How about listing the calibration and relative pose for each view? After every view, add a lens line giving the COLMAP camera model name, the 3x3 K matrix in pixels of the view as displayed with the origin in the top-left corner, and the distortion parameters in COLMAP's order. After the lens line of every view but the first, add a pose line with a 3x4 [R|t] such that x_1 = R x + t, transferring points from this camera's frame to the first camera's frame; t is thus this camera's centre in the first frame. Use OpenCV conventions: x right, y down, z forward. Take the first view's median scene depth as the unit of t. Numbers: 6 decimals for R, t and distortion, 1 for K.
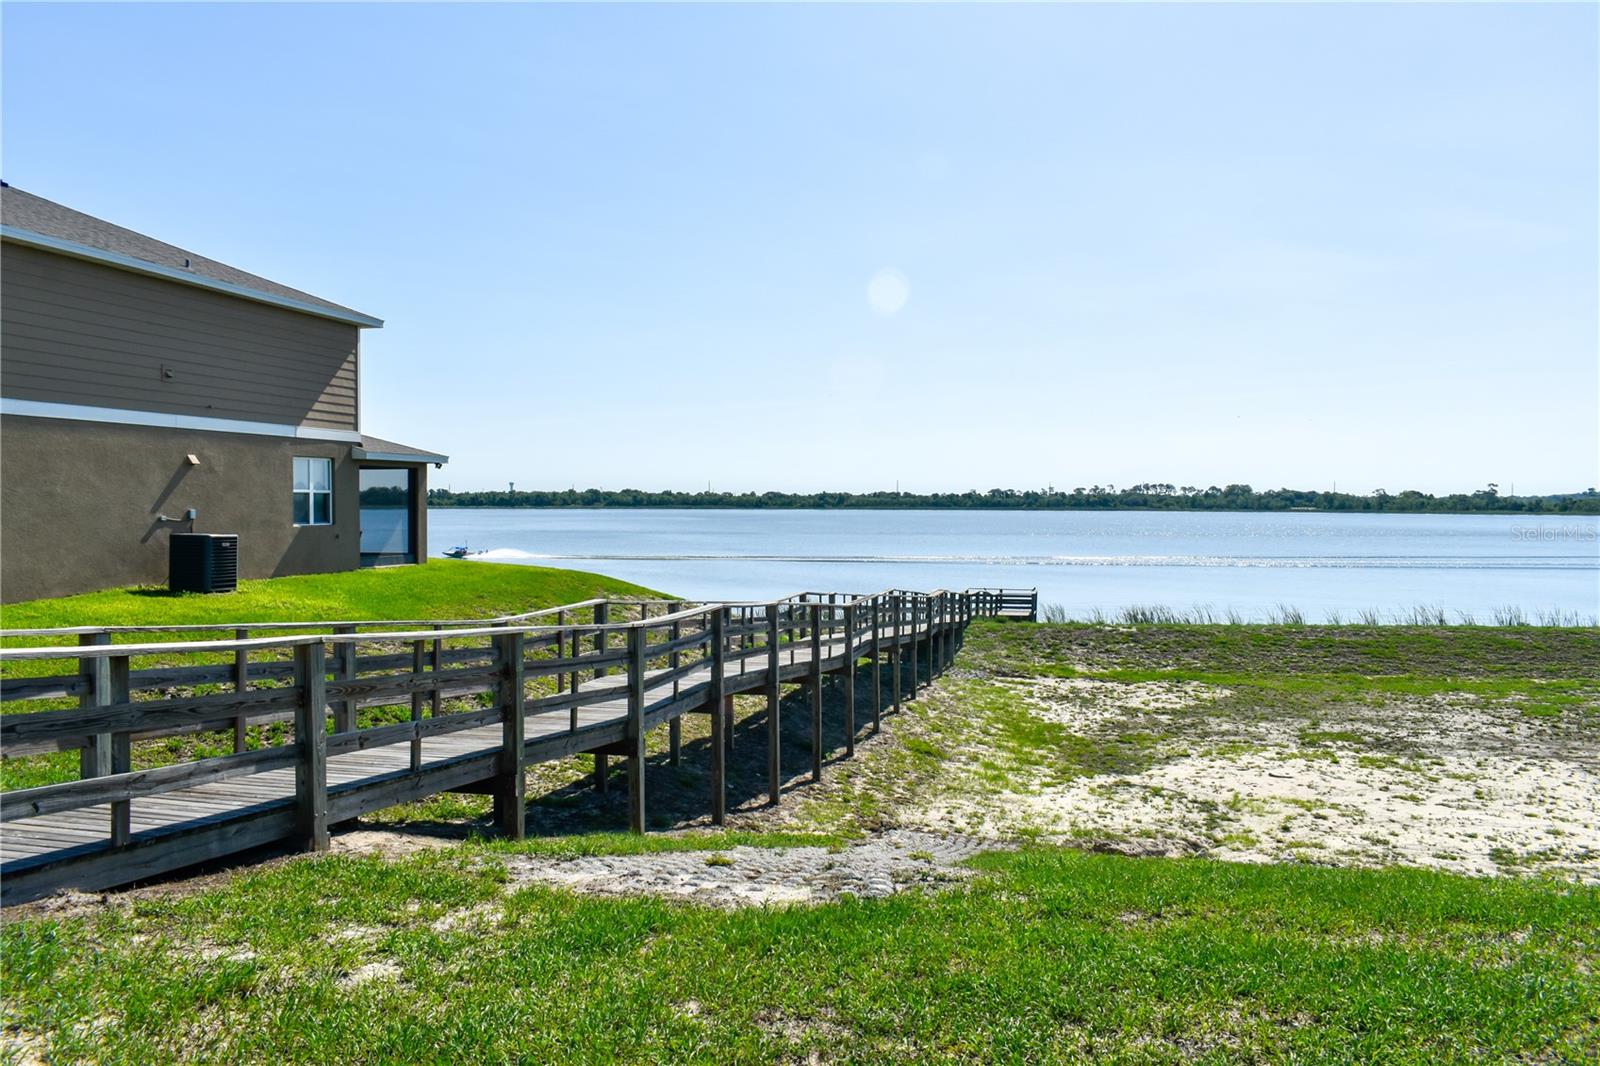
lens RADIAL K [[1246.2, 0, 797.5], [0, 1246.2, 529.0], [0, 0, 1]] dist [-0.023041, 0.012073]
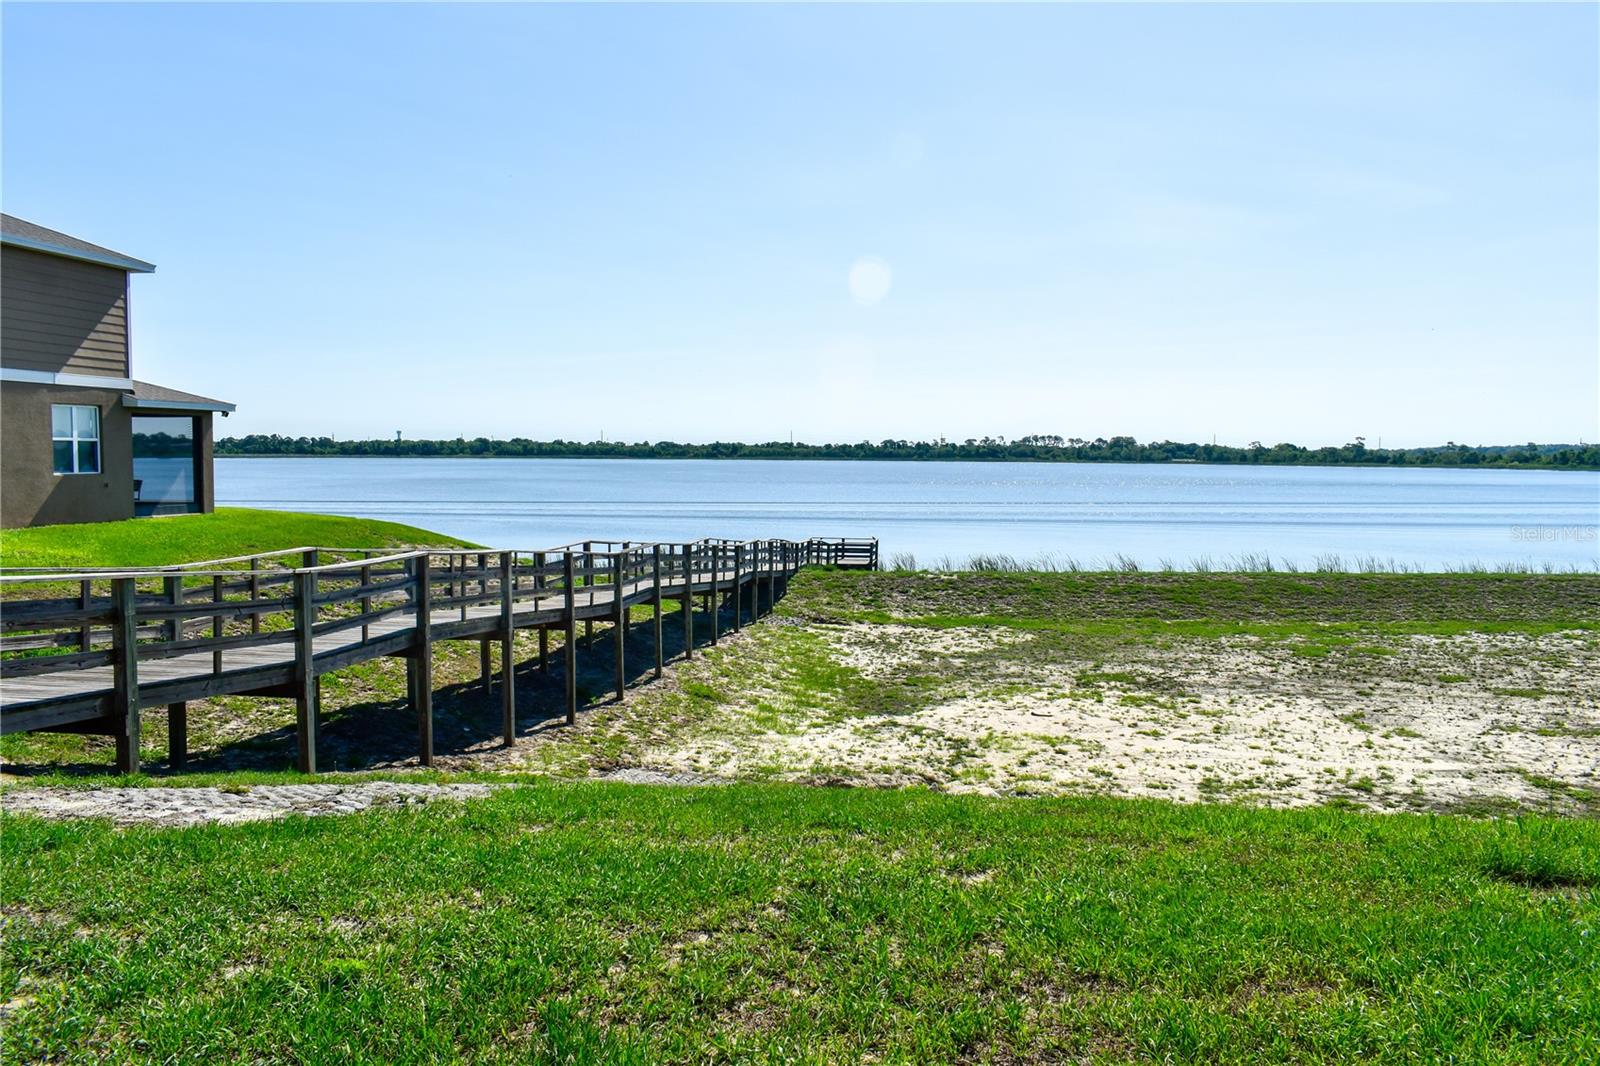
lens RADIAL K [[1246.2, 0, 795.9], [0, 1246.2, 527.8], [0, 0, 1]] dist [-0.023041, 0.012073]
pose [[0.996500, -0.001221, 0.083585, 0.067288], [-0.002041, 0.999240, 0.038934, 0.000185], [-0.083569, -0.038968, 0.995740, -0.018530]]
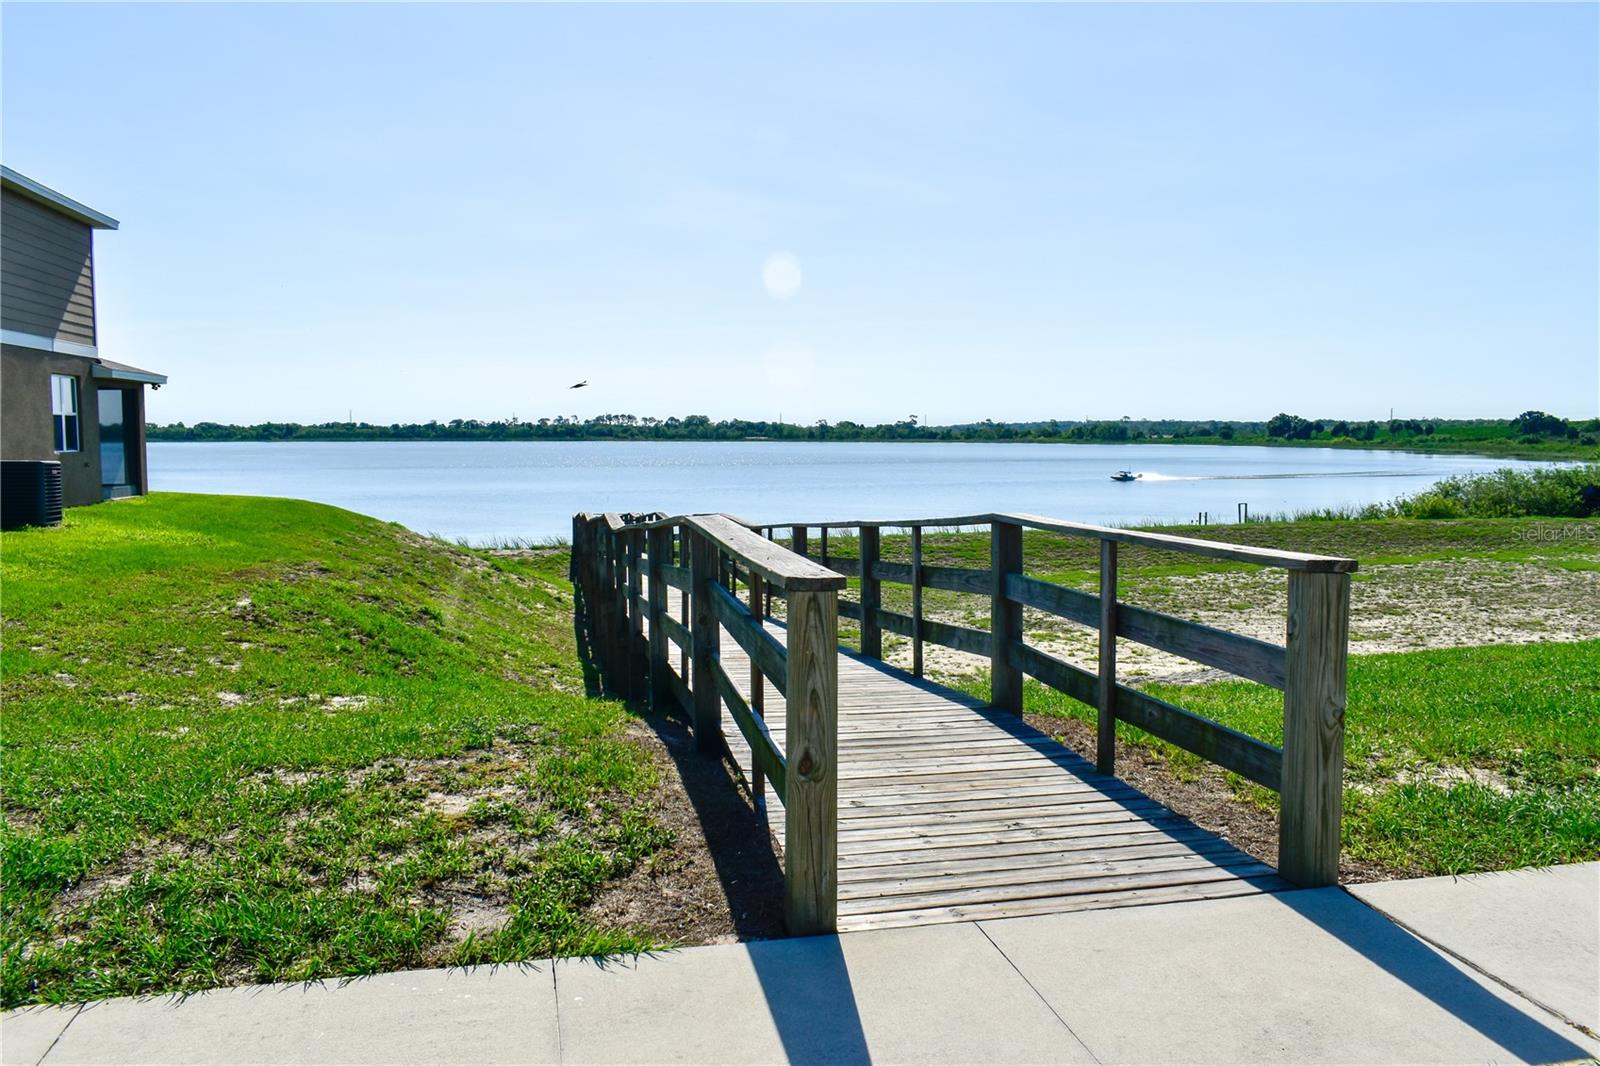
lens RADIAL K [[1246.2, 0, 808.6], [0, 1246.2, 531.9], [0, 0, 1]] dist [-0.023041, 0.012073]
pose [[0.908069, -0.035725, 0.417293, -0.198675], [0.011525, 0.998110, 0.060369, 0.004446], [-0.418661, -0.050010, 0.906764, -0.013984]]
